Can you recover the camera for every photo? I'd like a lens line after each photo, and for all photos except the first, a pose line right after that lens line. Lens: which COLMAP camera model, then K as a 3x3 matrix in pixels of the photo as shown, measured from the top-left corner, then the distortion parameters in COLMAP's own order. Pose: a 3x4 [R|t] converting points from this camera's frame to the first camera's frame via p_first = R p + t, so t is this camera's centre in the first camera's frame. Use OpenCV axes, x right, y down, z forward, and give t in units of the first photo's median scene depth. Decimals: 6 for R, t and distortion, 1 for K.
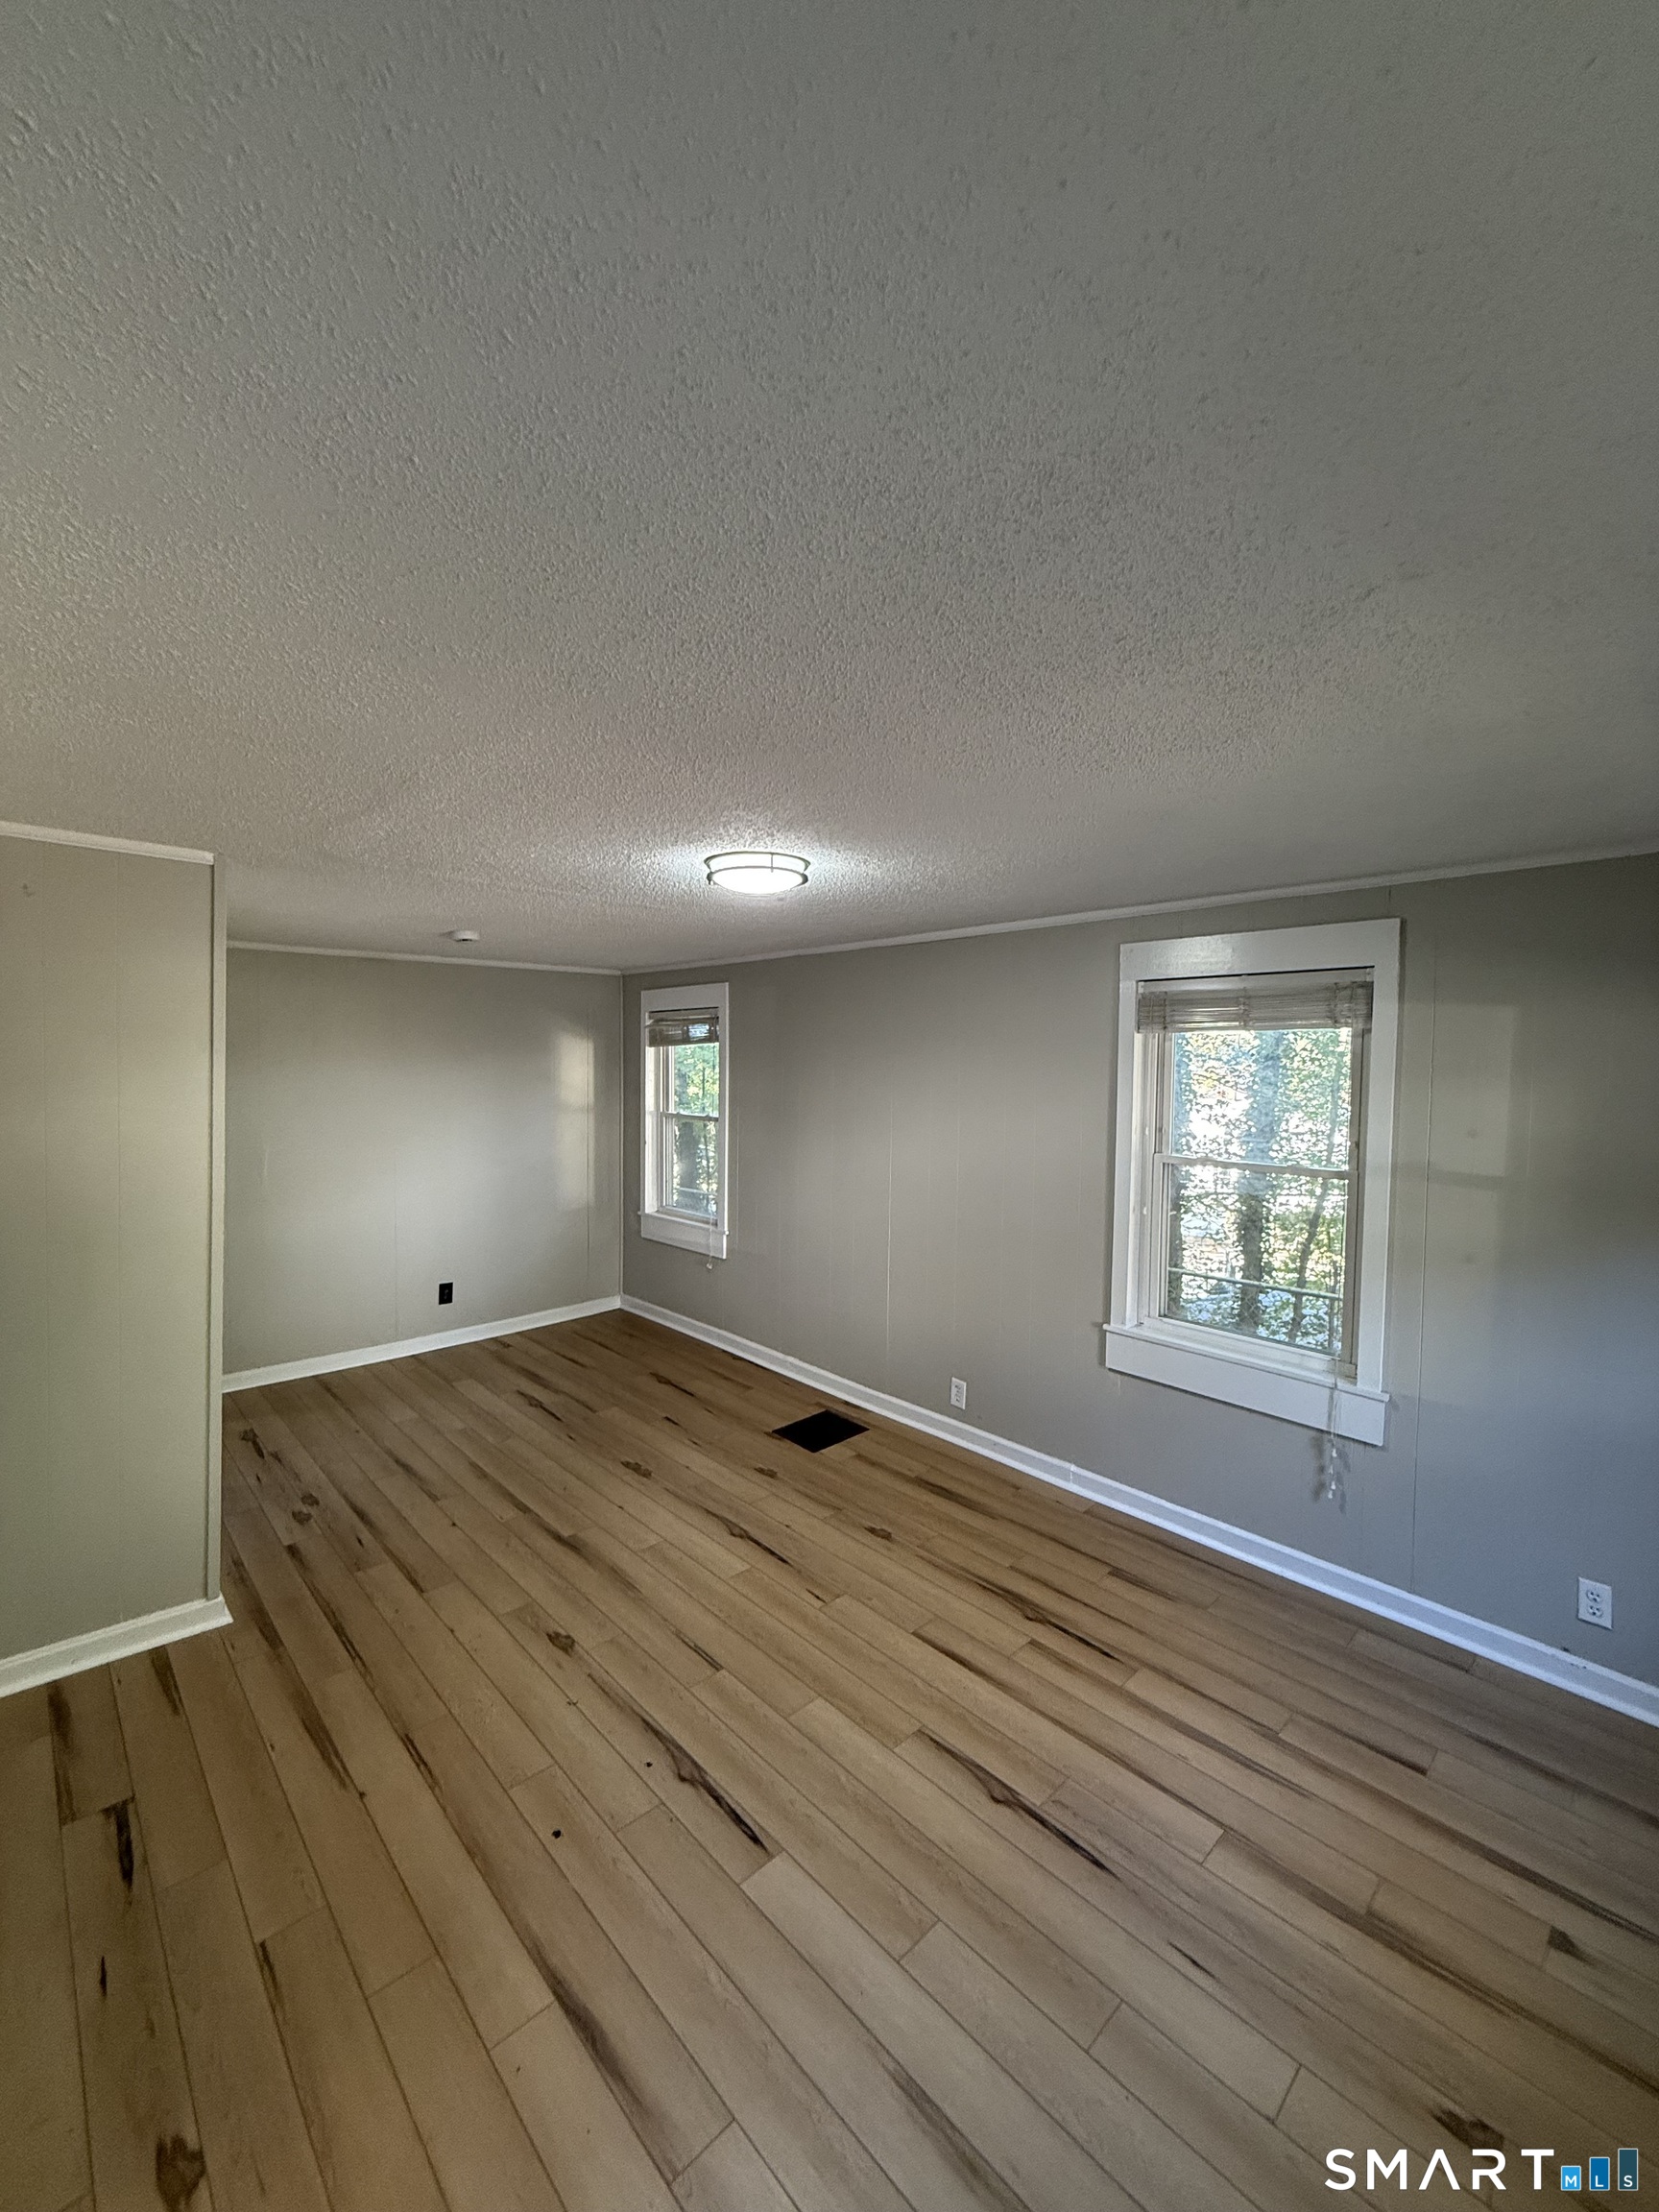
lens RADIAL K [[881.6, 0, 828.6], [0, 881.6, 1102.4], [0, 0, 1]] dist [0.002348, -0.000622]
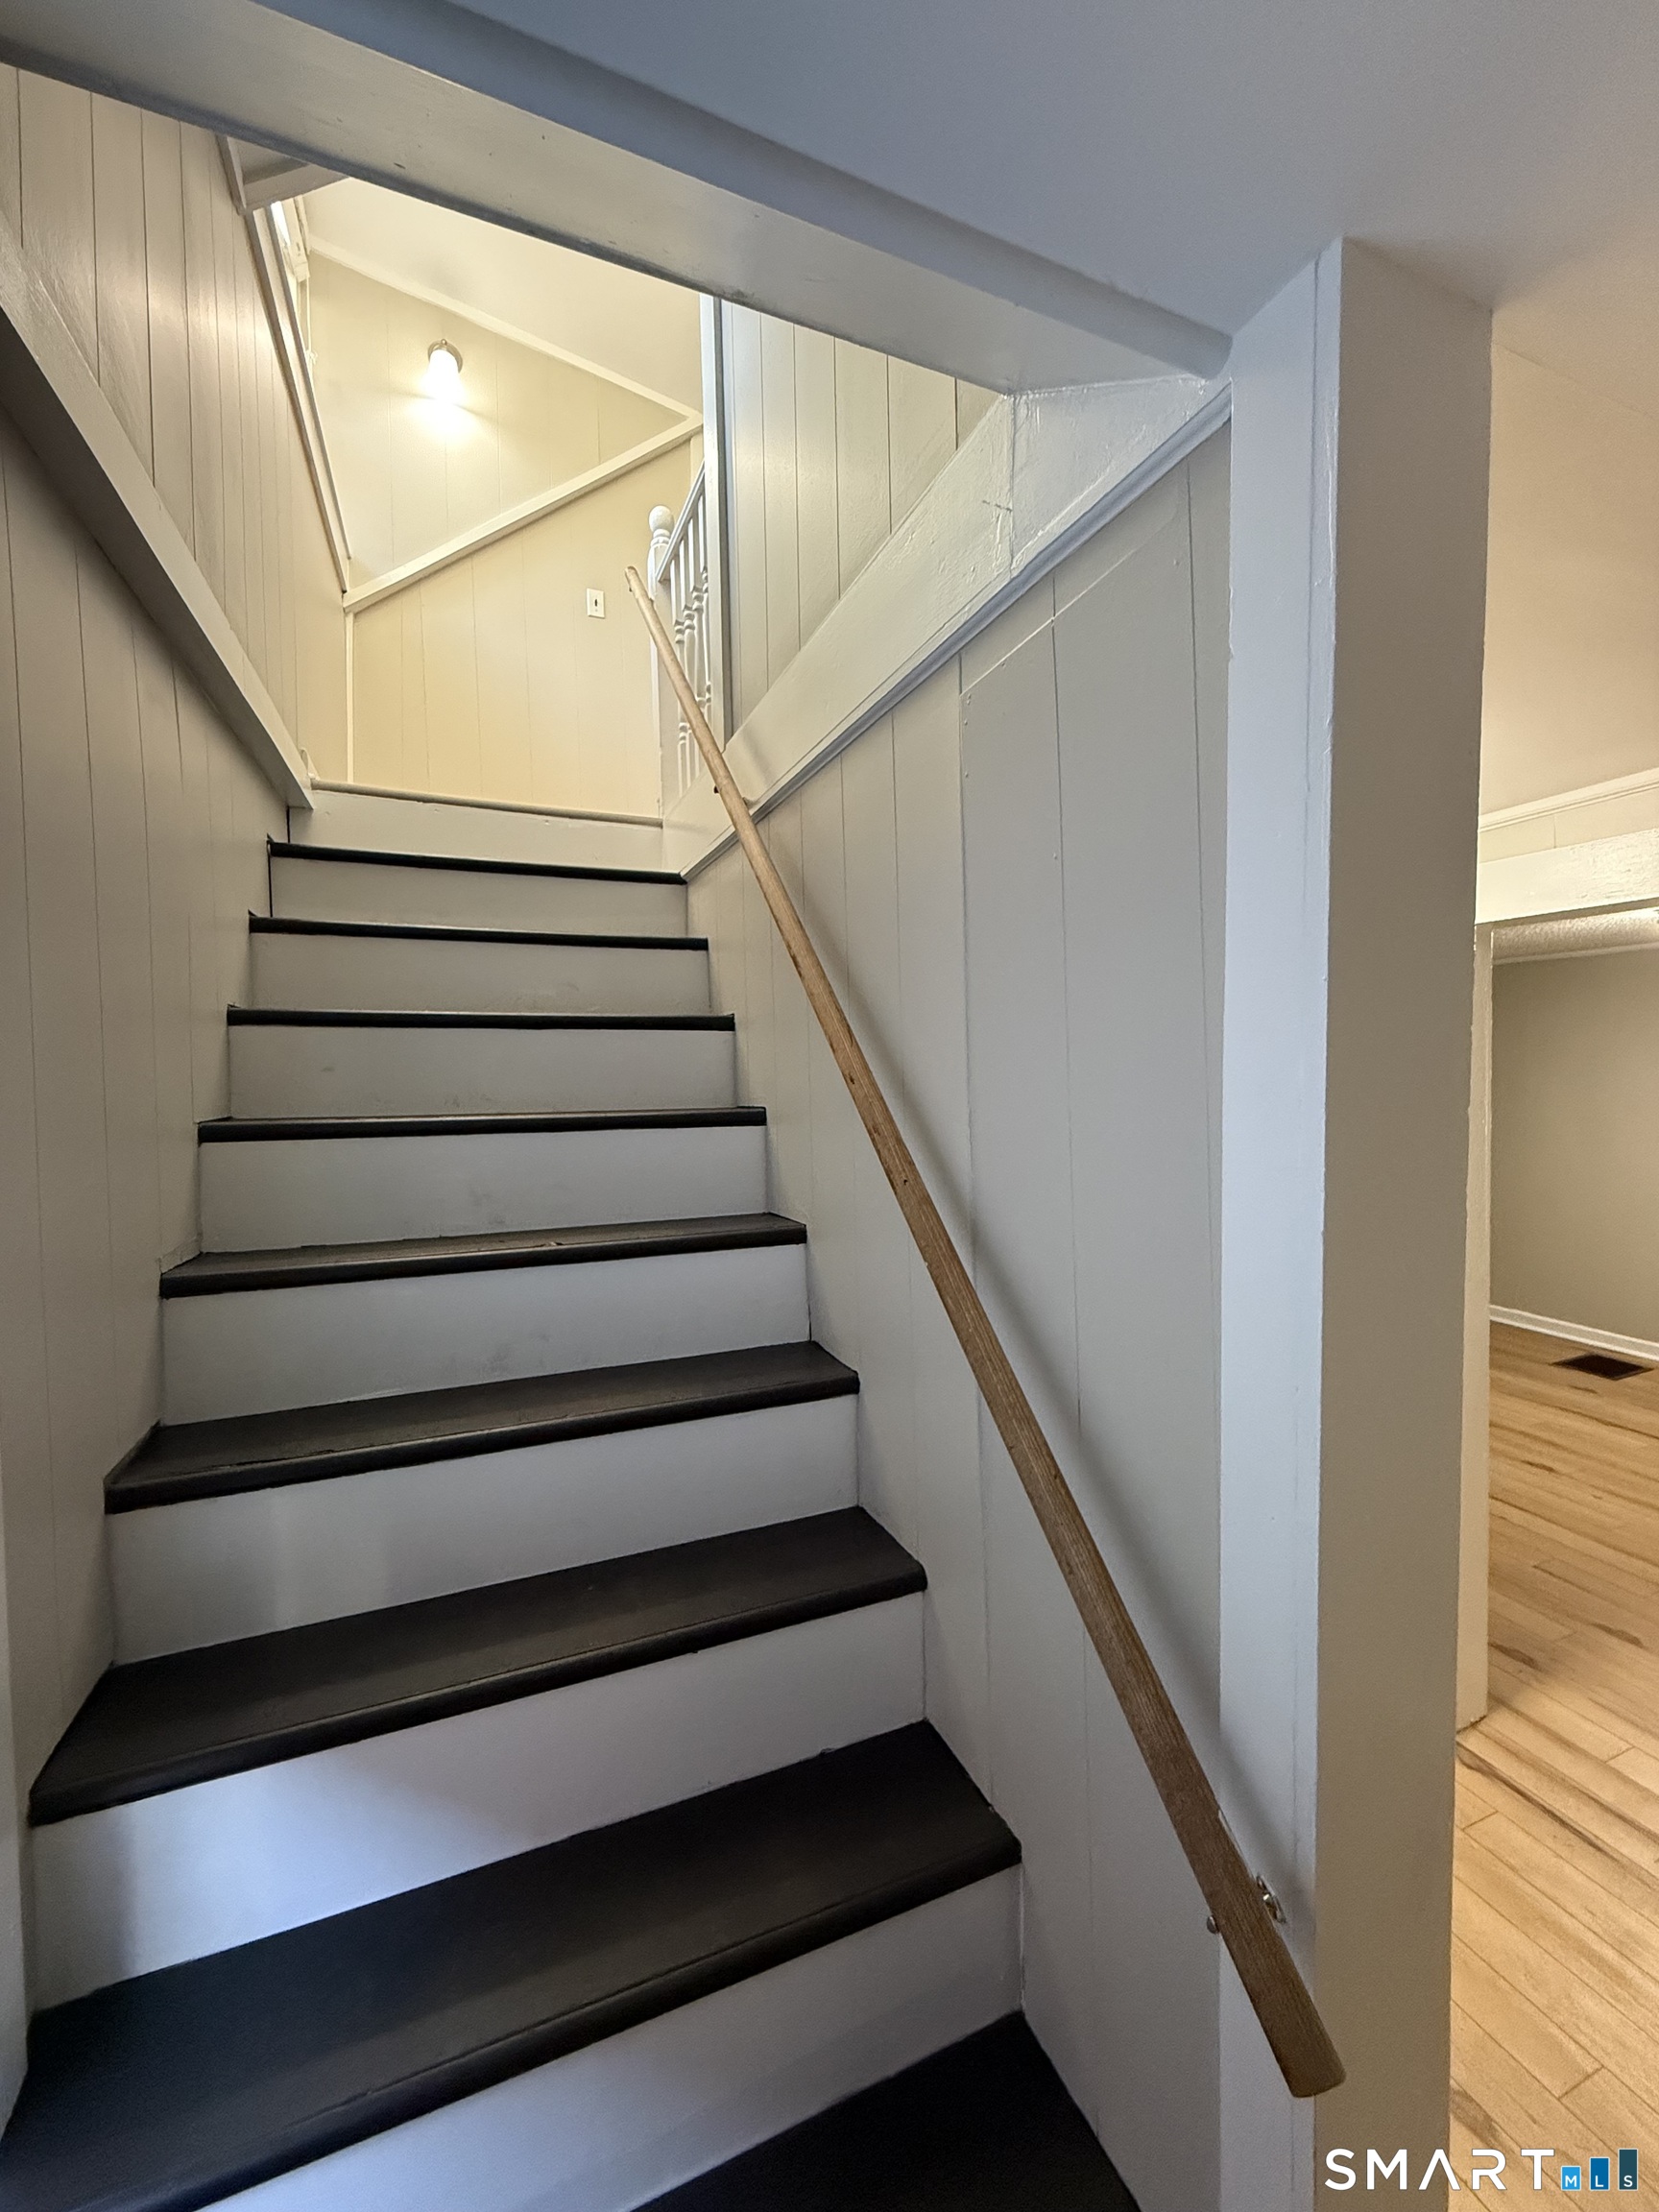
lens RADIAL K [[881.6, 0, 829.6], [0, 881.6, 1113.2], [0, 0, 1]] dist [0.002348, -0.000622]
pose [[0.929977, -0.020234, -0.367059, -0.731217], [0.023314, 0.999720, 0.003960, 0.010782], [0.366877, -0.012240, 0.930189, -0.642053]]
